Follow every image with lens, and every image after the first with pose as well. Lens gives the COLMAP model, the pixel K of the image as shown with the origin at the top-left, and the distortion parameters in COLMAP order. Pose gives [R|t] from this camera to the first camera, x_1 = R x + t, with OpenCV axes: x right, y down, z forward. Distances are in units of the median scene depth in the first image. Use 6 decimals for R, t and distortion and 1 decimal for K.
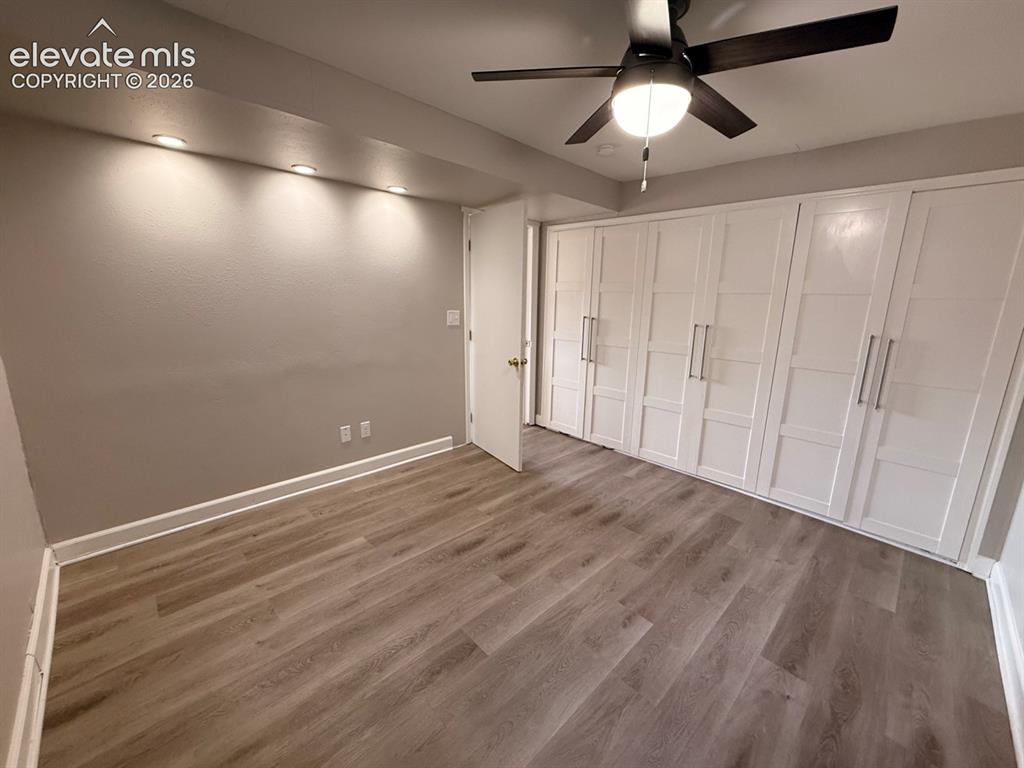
lens RADIAL K [[408.7, 0, 509.0], [0, 408.7, 383.1], [0, 0, 1]] dist [0.005808, 0.000022]
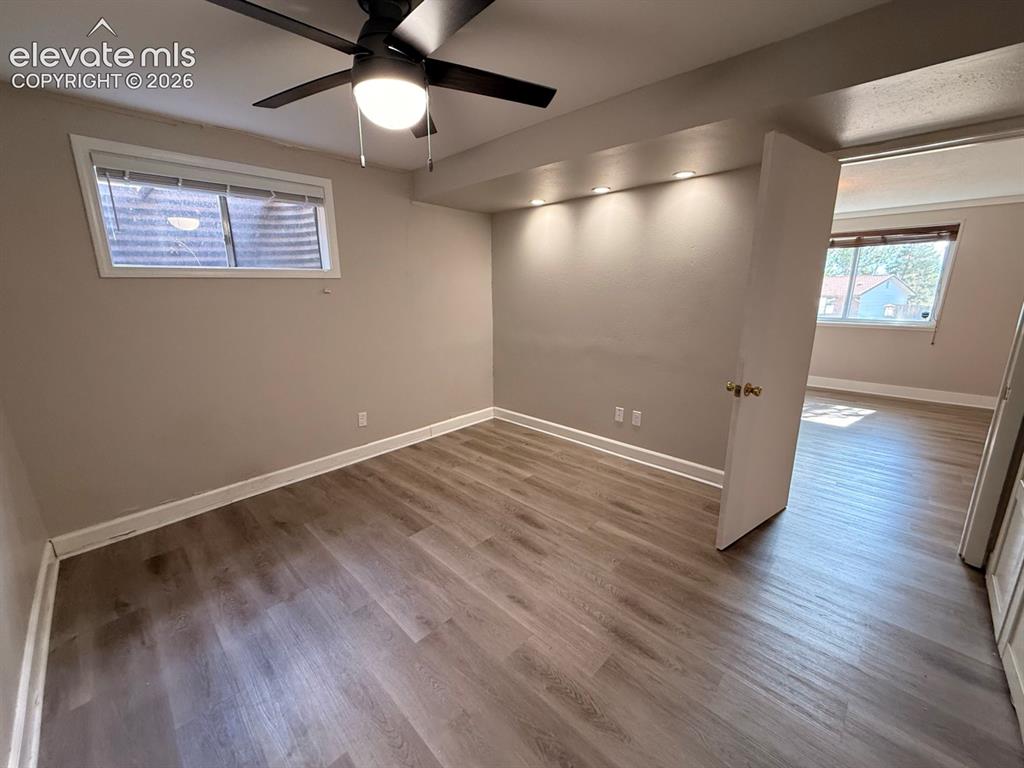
lens RADIAL K [[408.7, 0, 509.0], [0, 408.7, 383.1], [0, 0, 1]] dist [0.005808, 0.000022]
pose [[0.029076, 0.205130, -0.978303, 0.876526], [-0.209543, 0.958221, 0.194691, -0.147789], [0.977367, 0.199335, 0.070845, 0.787794]]
